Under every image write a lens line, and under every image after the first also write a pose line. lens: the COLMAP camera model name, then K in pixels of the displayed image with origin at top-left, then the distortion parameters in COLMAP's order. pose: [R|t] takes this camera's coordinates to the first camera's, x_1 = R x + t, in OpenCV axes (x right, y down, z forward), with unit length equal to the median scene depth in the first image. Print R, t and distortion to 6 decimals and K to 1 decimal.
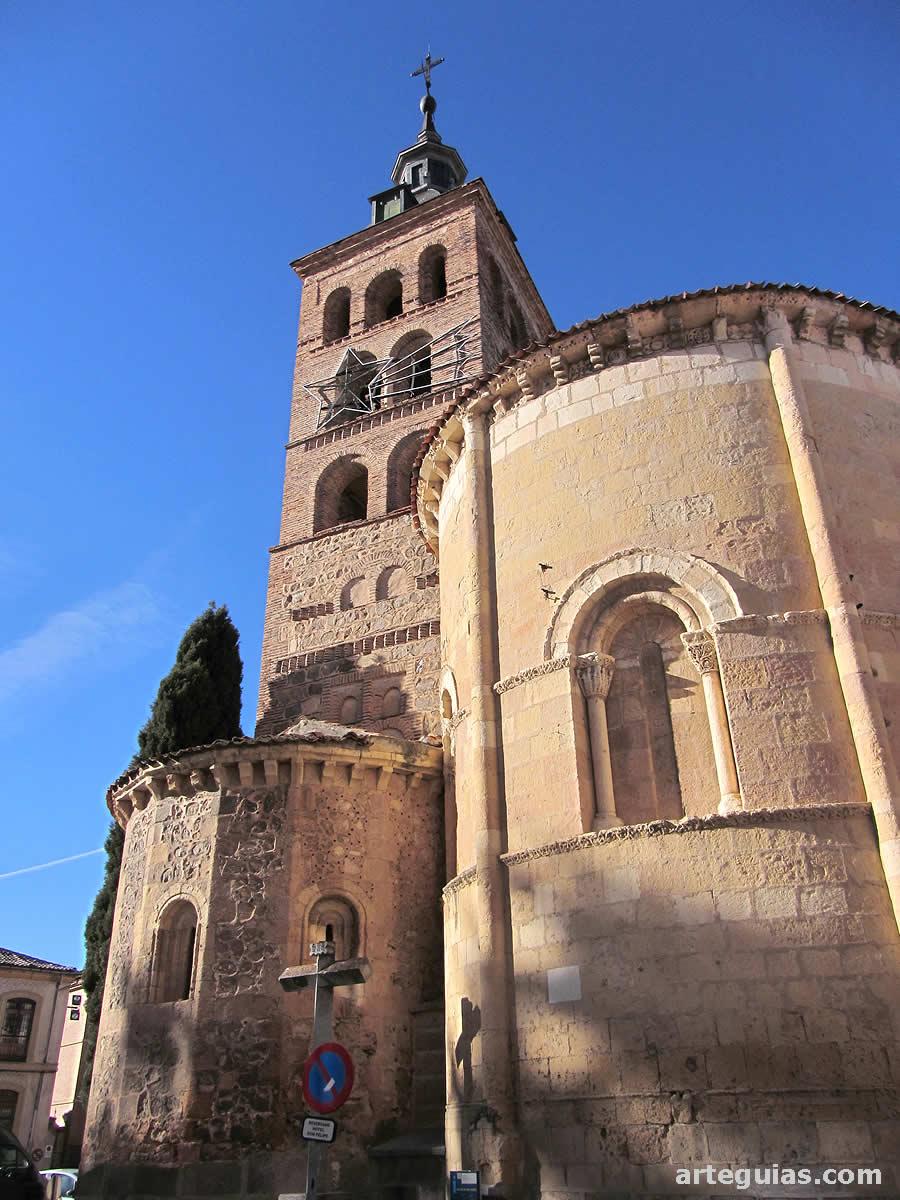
lens RADIAL K [[987.7, 0, 449.0], [0, 987.7, 593.0], [0, 0, 1]] dist [0.009772, 0.011677]
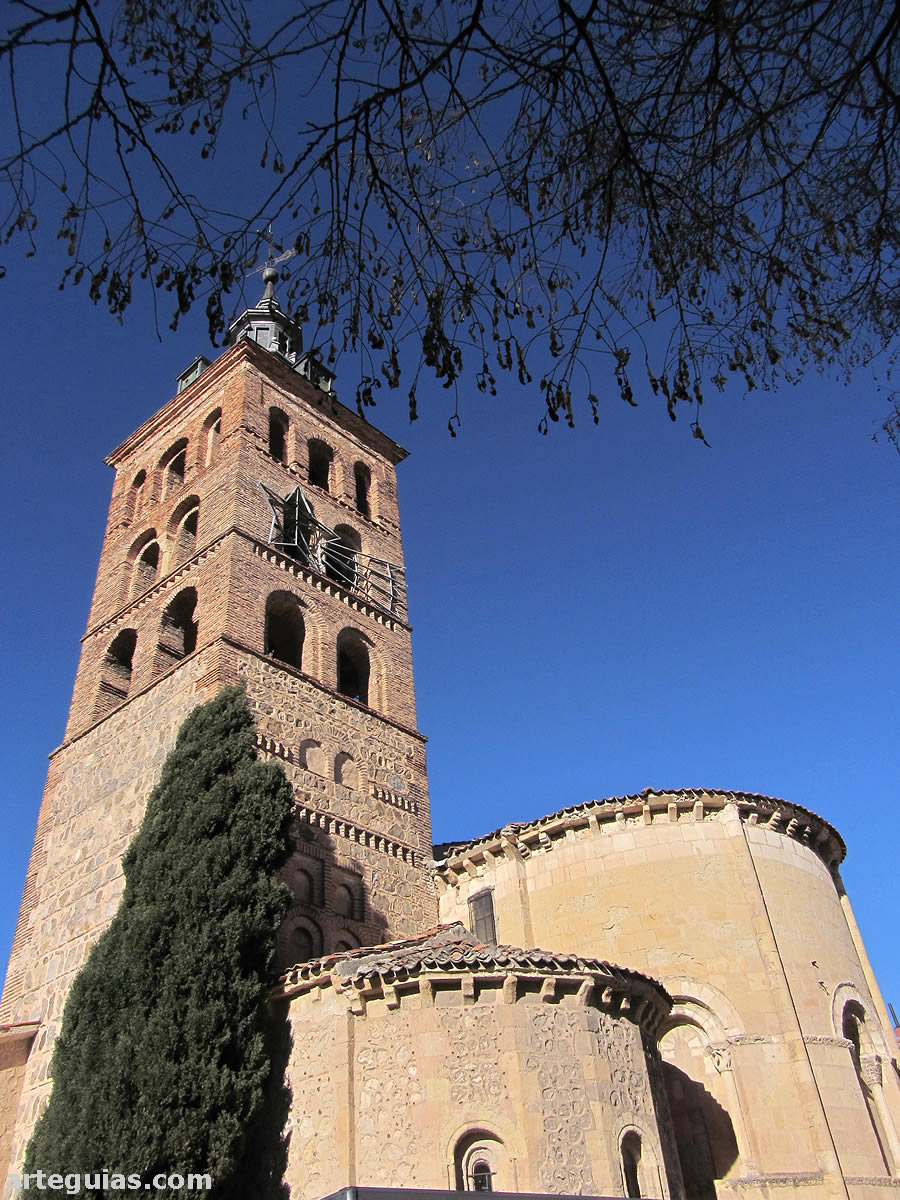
lens RADIAL K [[987.7, 0, 449.0], [0, 987.7, 593.0], [0, 0, 1]] dist [0.009772, 0.011677]
pose [[0.274684, 0.610371, 0.742964, -1.318965], [-0.415760, 0.772115, -0.480607, 0.429126], [-0.867002, -0.176880, 0.465855, 0.768307]]
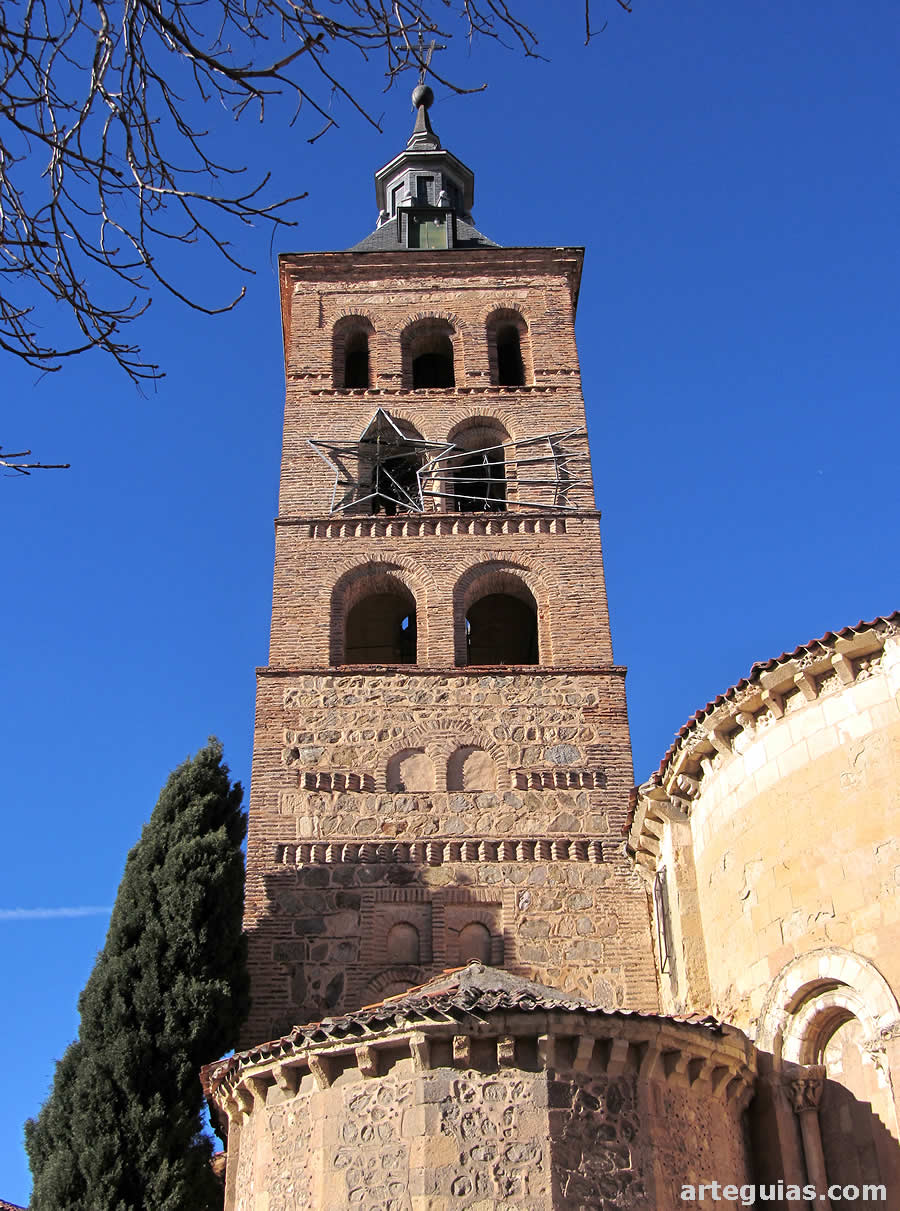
lens RADIAL K [[1452.0, 0, 450.0], [0, 1452.0, 605.5], [0, 0, 1]] dist [-0.086225, 0.012554]
pose [[0.892729, 0.257148, 0.370014, -0.750057], [-0.220057, 0.965391, -0.139985, 0.038664], [-0.393205, 0.043545, 0.918419, 0.078386]]
